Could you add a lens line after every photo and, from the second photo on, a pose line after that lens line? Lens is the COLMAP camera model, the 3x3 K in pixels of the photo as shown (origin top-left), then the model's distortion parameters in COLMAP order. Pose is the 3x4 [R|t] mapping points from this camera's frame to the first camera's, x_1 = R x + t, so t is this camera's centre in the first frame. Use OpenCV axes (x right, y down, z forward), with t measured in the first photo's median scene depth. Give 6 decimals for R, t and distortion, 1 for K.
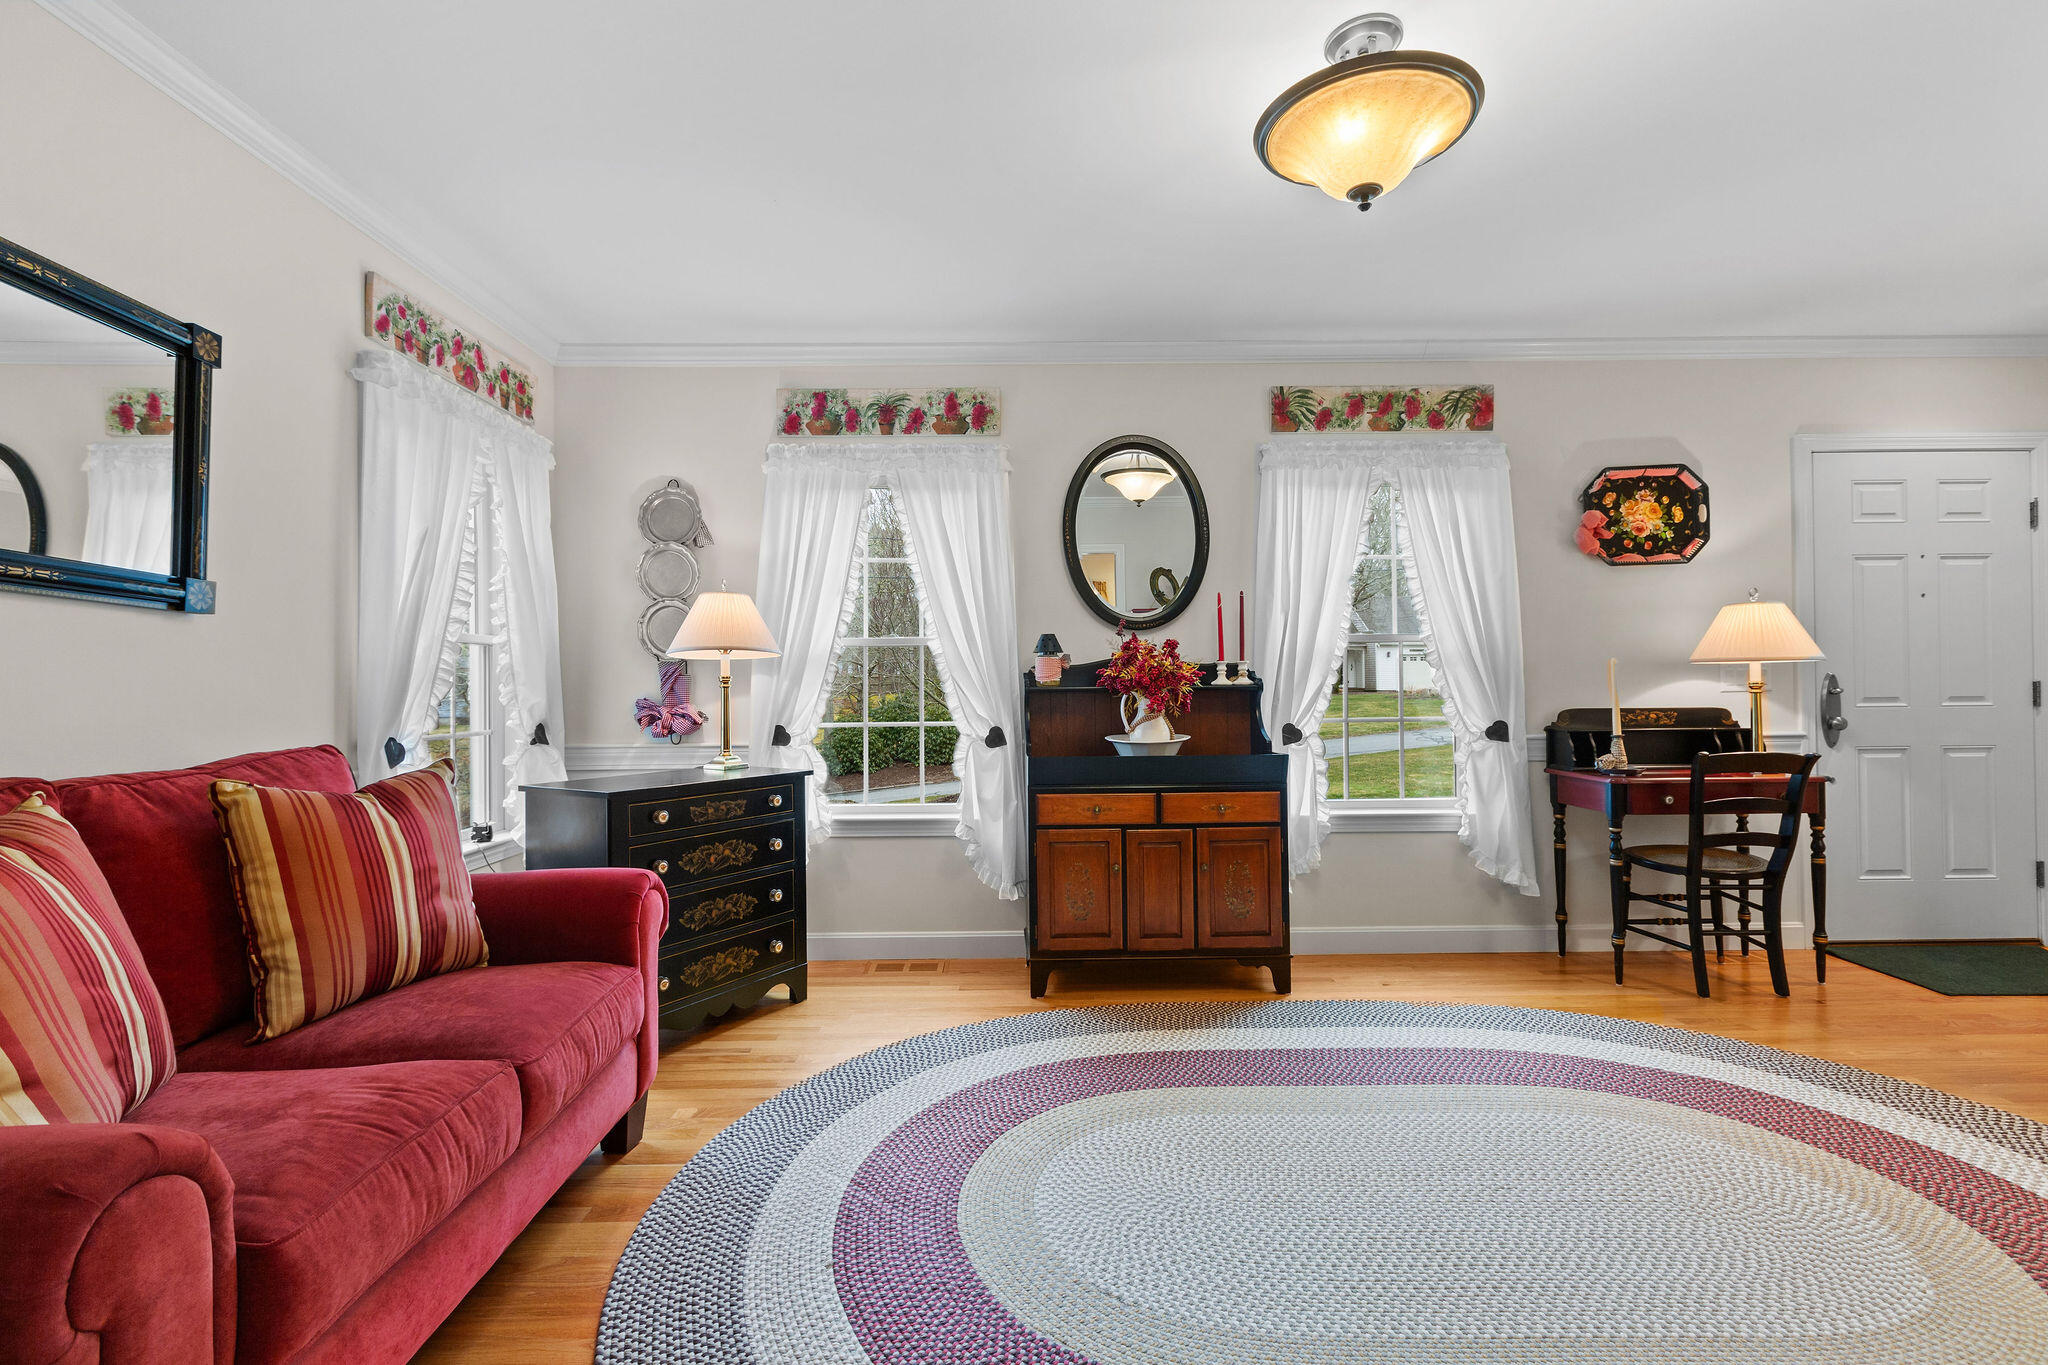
lens RADIAL K [[925.5, 0, 1014.8], [0, 925.5, 674.2], [0, 0, 1]] dist [0.006753, -0.000086]
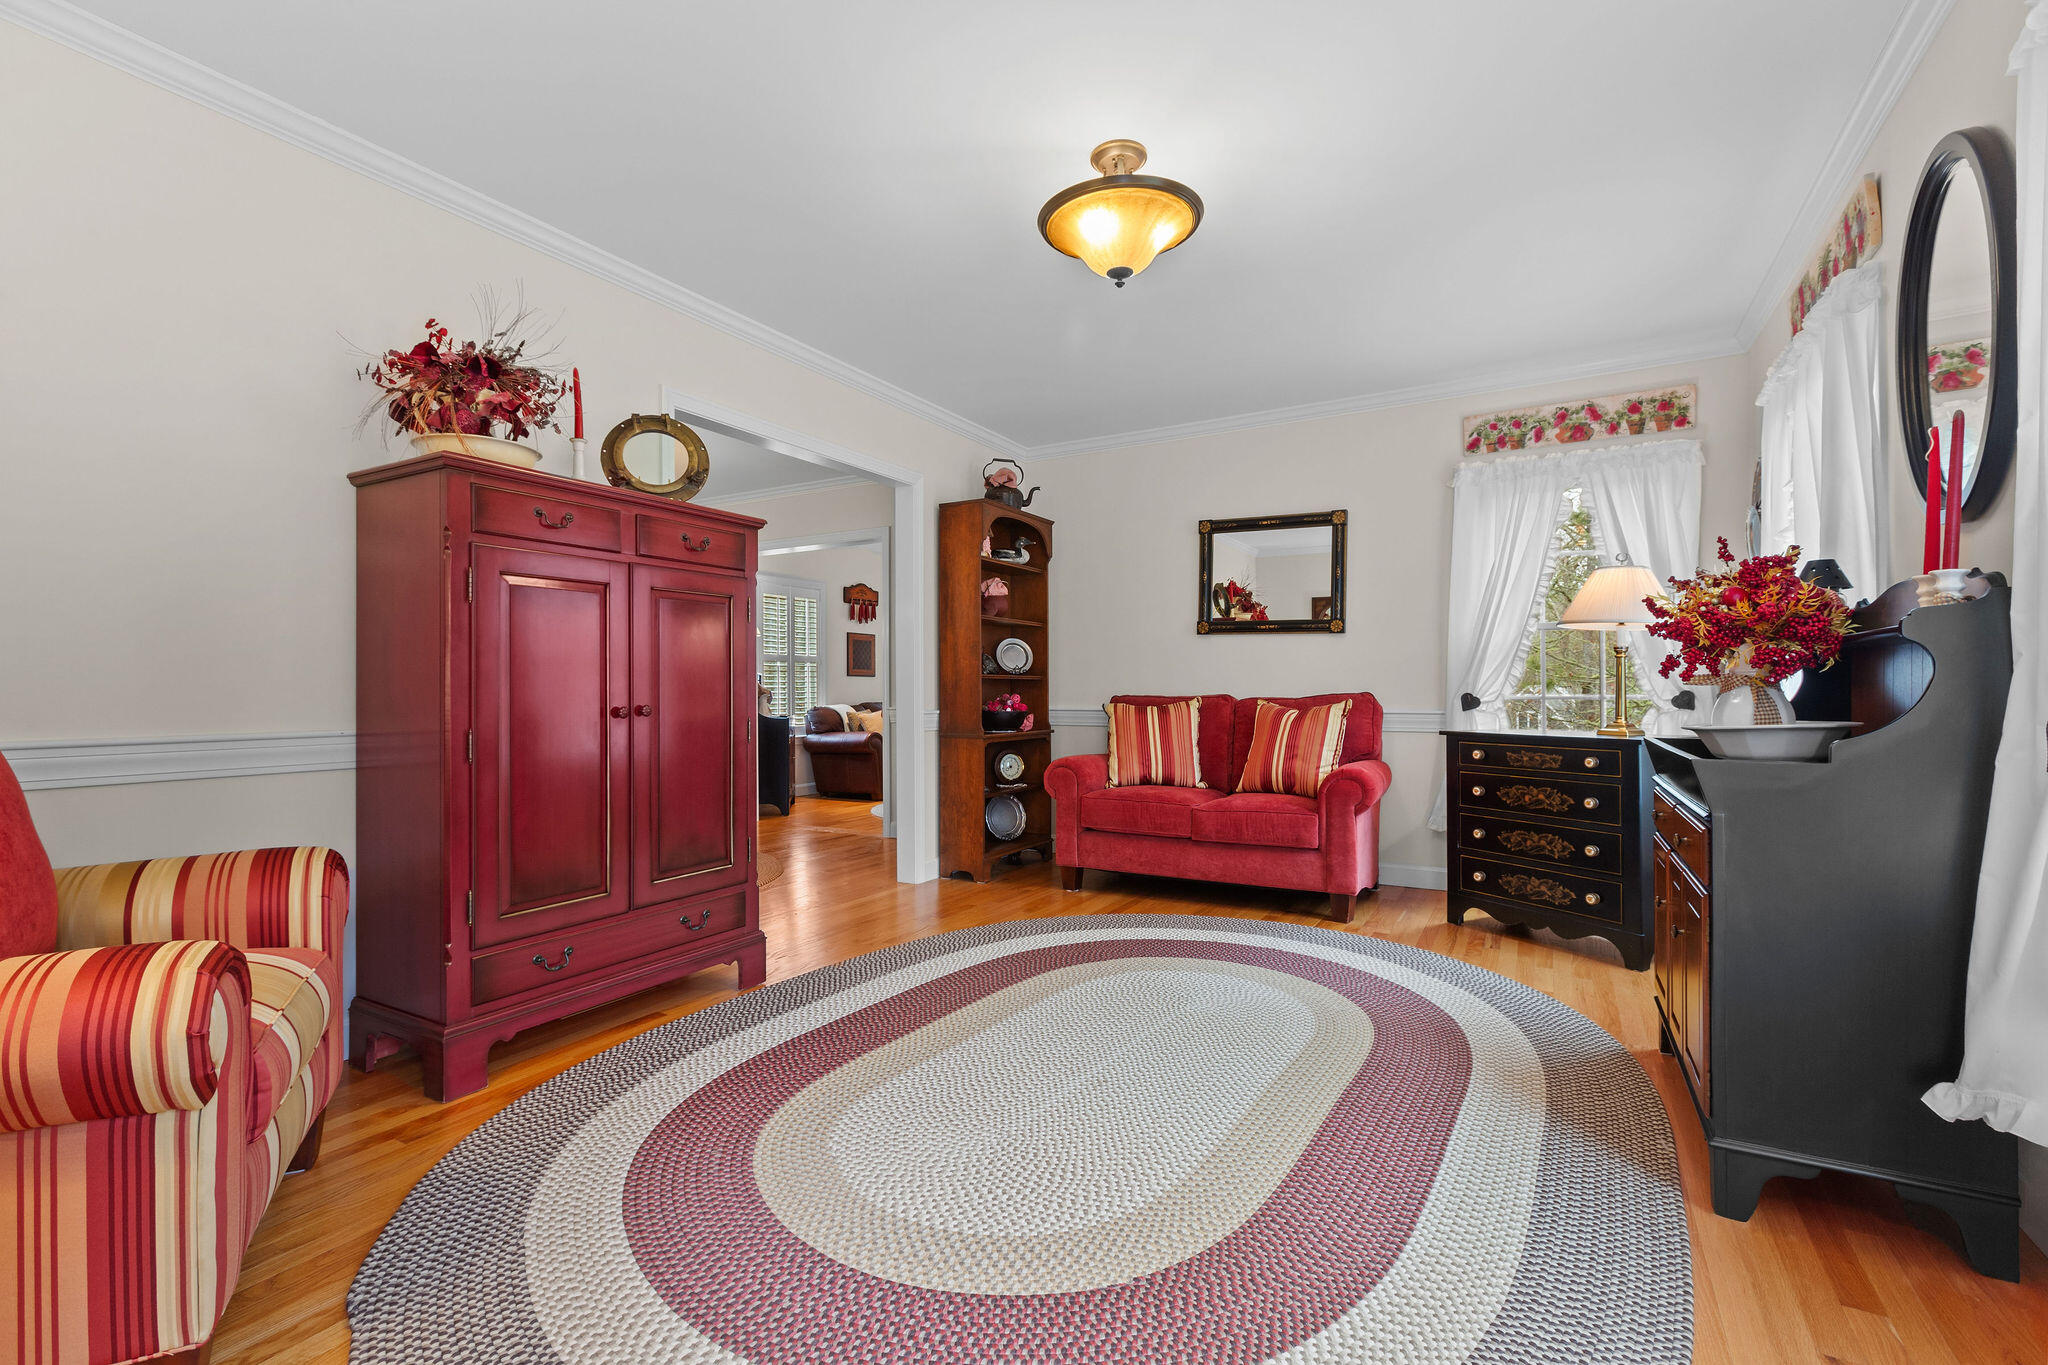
lens RADIAL K [[925.5, 0, 1014.8], [0, 925.5, 674.2], [0, 0, 1]] dist [0.006753, -0.000086]
pose [[-0.509623, -0.003393, -0.860391, 1.066436], [0.023406, 0.999567, -0.017806, 0.040577], [0.860079, -0.029213, -0.509323, 1.035968]]
